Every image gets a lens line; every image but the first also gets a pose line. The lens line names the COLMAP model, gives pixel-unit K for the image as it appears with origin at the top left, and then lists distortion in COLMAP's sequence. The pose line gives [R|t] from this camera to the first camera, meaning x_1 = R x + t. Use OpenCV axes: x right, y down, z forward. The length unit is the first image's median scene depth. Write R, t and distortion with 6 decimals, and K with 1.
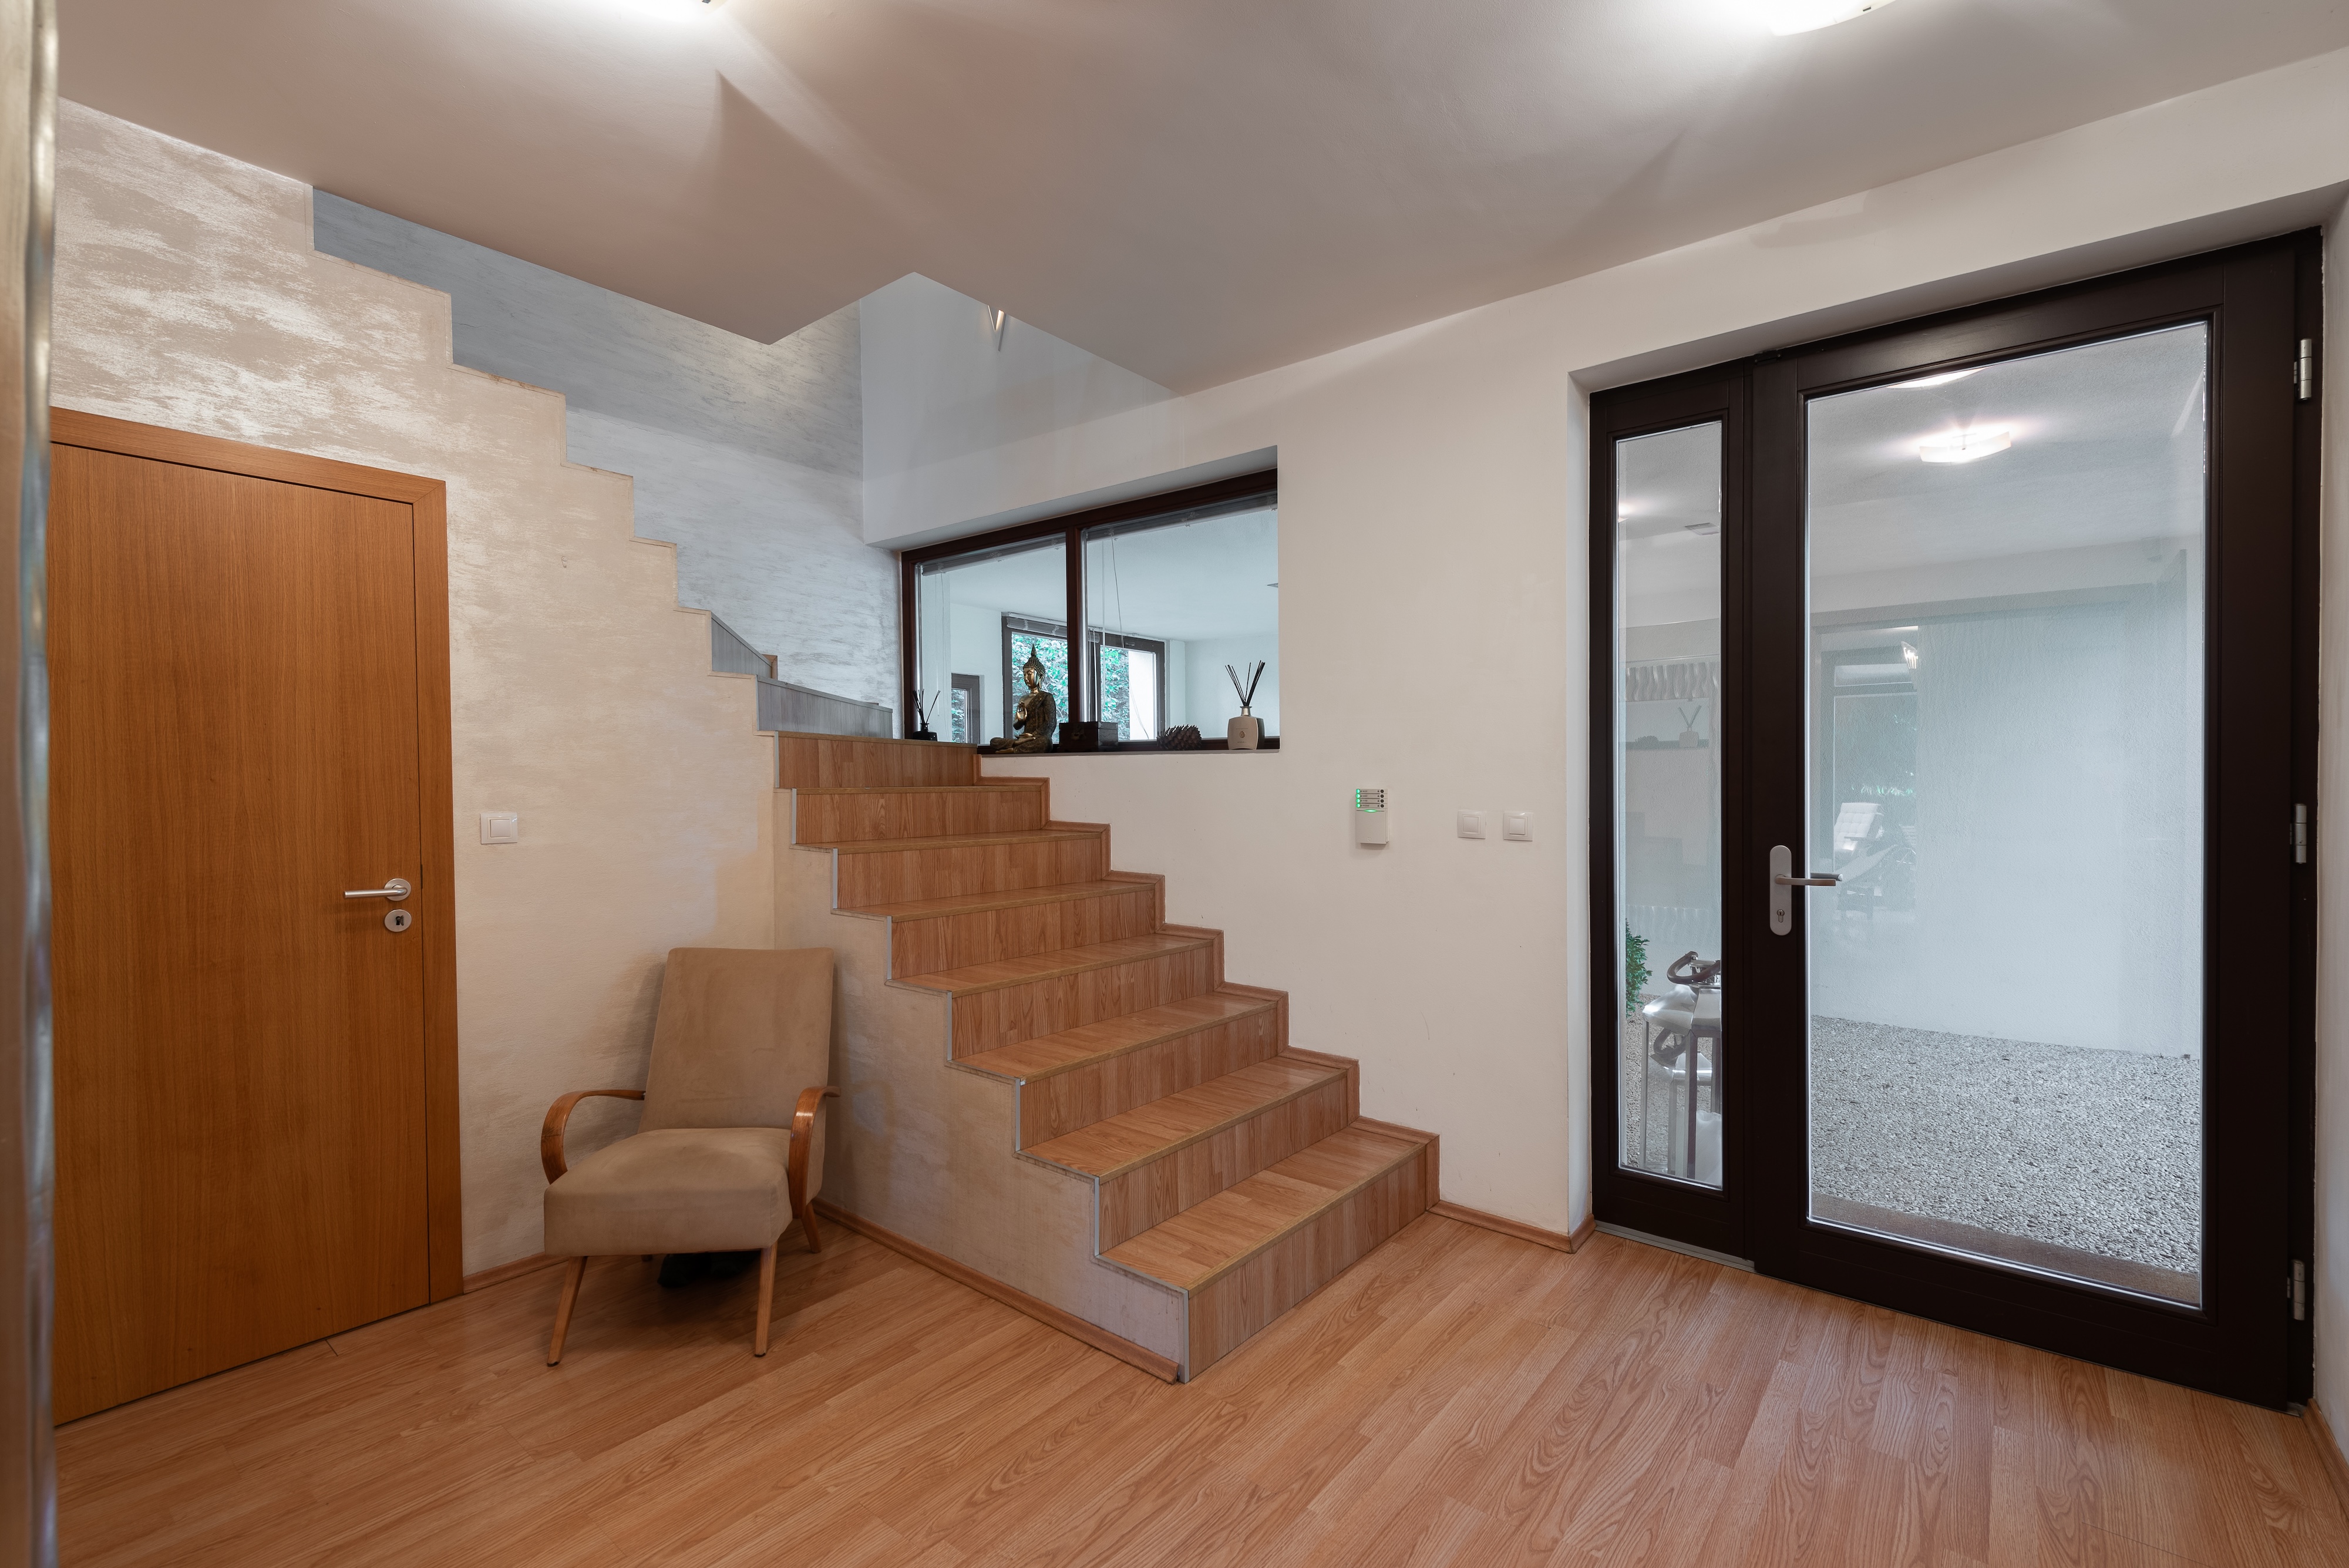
lens RADIAL K [[1023.2, 0, 1173.7], [0, 1023.2, 784.2], [0, 0, 1]] dist [0.001898, -0.000317]
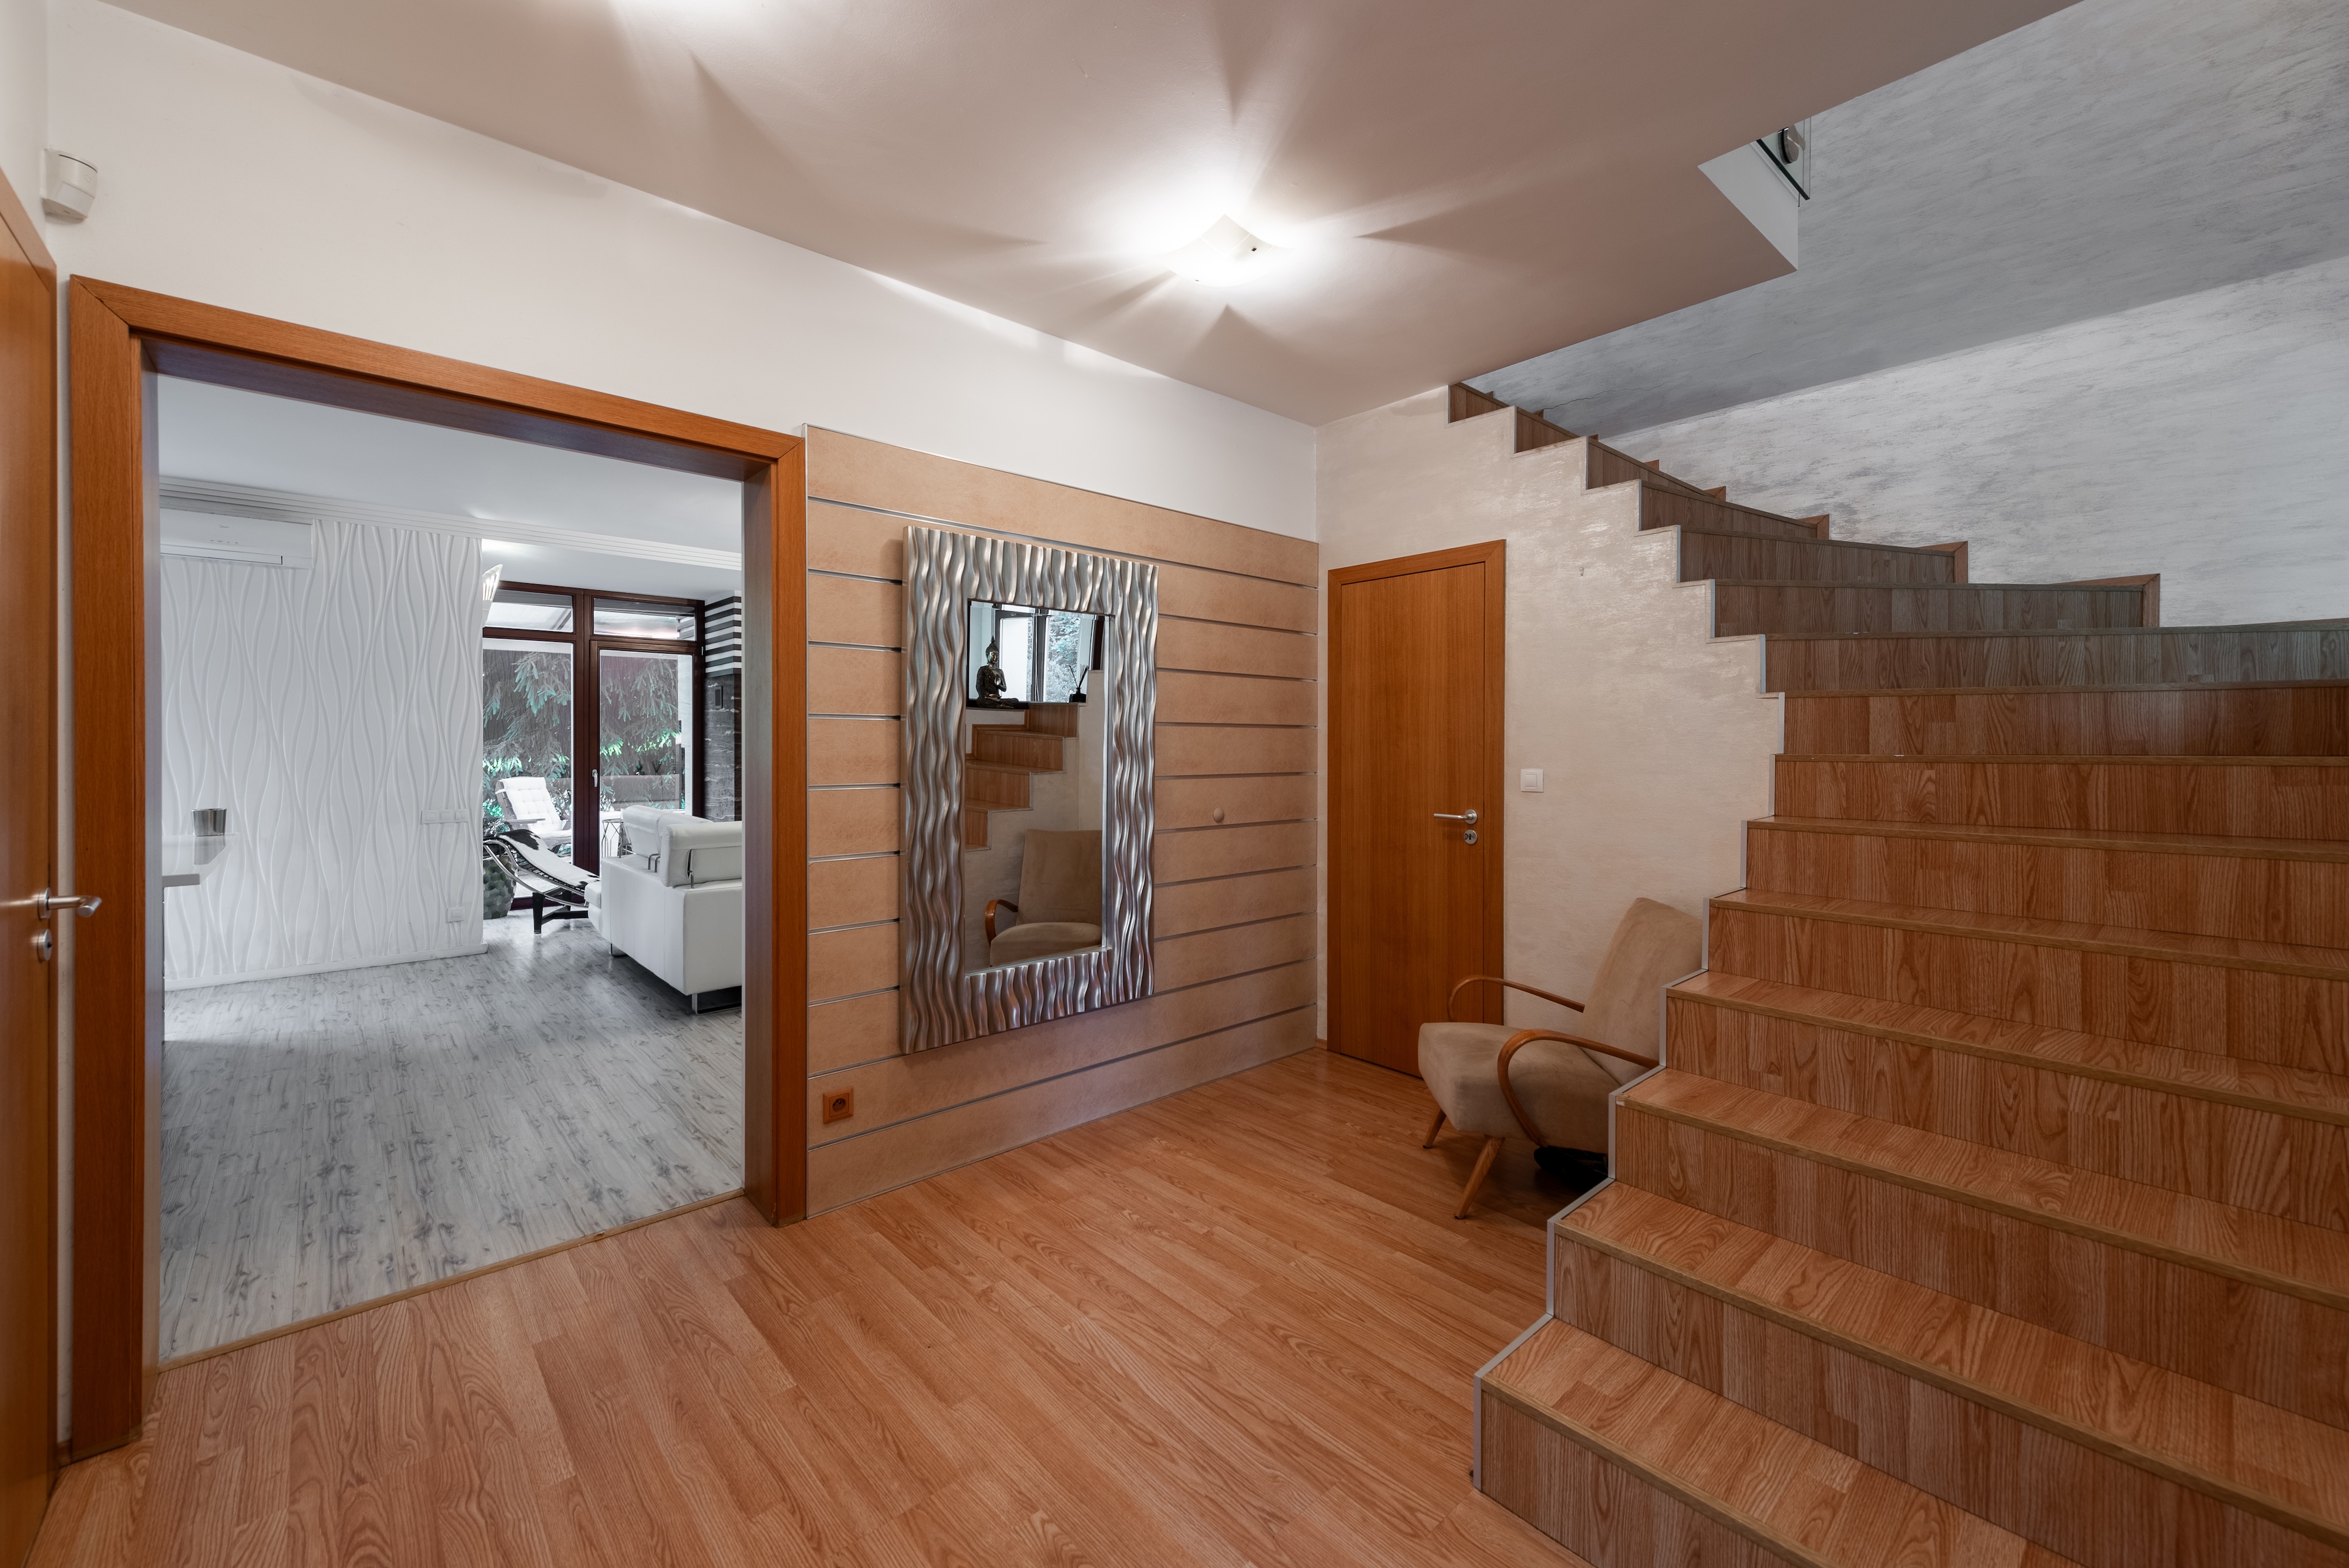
lens RADIAL K [[944.4, 0, 1188.9], [0, 944.4, 747.0], [0, 0, 1]] dist [0.007460, -0.002726]
pose [[-0.146202, 0.002740, -0.989251, 0.706360], [-0.004406, 0.999984, 0.003421, -0.004042], [0.989245, 0.004859, -0.146188, 0.789885]]
